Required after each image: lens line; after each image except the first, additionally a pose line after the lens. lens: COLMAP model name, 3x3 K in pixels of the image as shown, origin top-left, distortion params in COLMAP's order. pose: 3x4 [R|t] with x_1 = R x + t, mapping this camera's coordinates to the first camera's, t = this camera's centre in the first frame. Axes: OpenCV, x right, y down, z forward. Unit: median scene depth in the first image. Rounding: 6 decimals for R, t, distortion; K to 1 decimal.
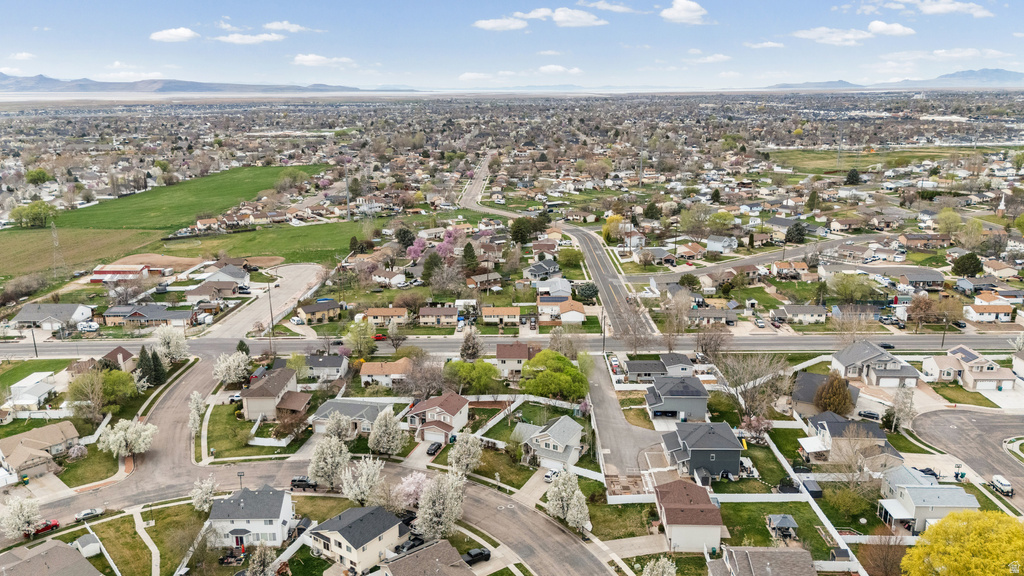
lens RADIAL K [[737.1, 0, 512.0], [0, 737.1, 288.0], [0, 0, 1]] dist [0.105756, -0.001132]
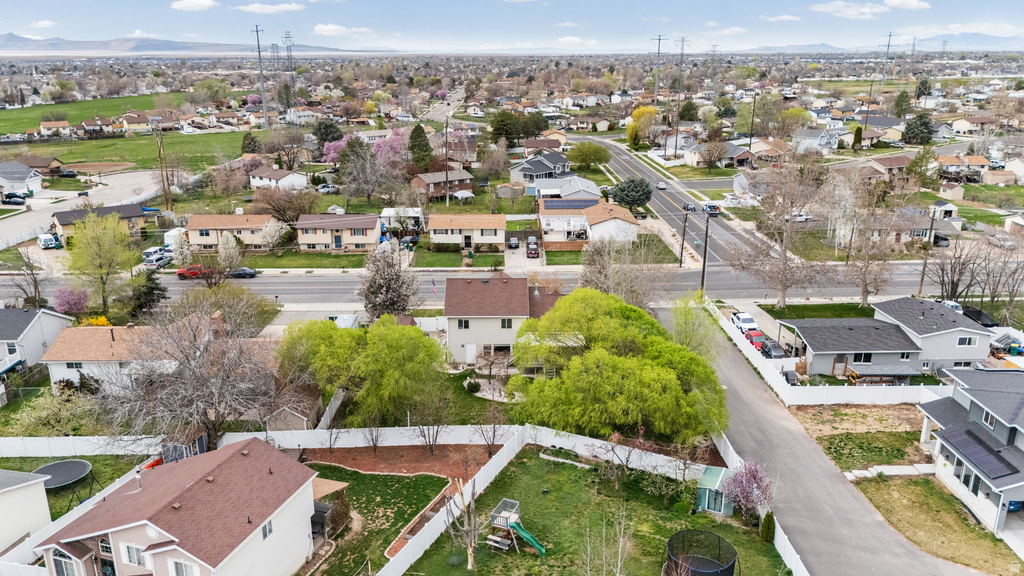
lens RADIAL K [[733.7, 0, 512.0], [0, 733.7, 288.0], [0, 0, 1]] dist [0.048166, -0.004490]
pose [[0.999740, -0.002887, 0.022640, 0.003624], [0.001788, 0.998824, 0.048444, 0.052199], [-0.022753, -0.048391, 0.998569, 0.513750]]
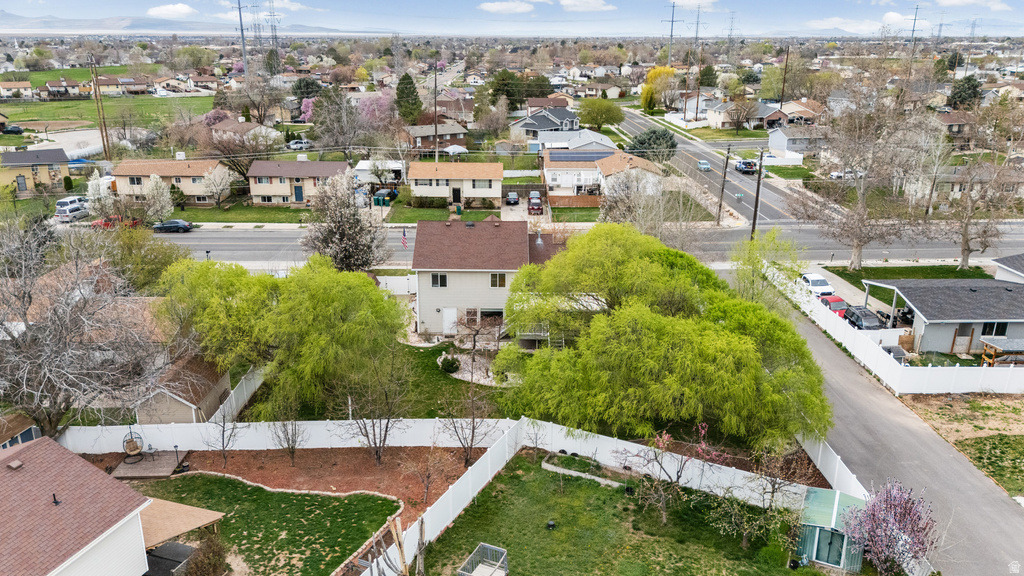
lens RADIAL K [[751.4, 0, 512.0], [0, 751.4, 288.0], [0, 0, 1]] dist [0.035469, 0.000339]
pose [[0.999786, 0.005929, 0.019819, 0.007869], [-0.007167, 0.997991, 0.062956, 0.069521], [-0.019405, -0.063085, 0.997819, 0.588513]]
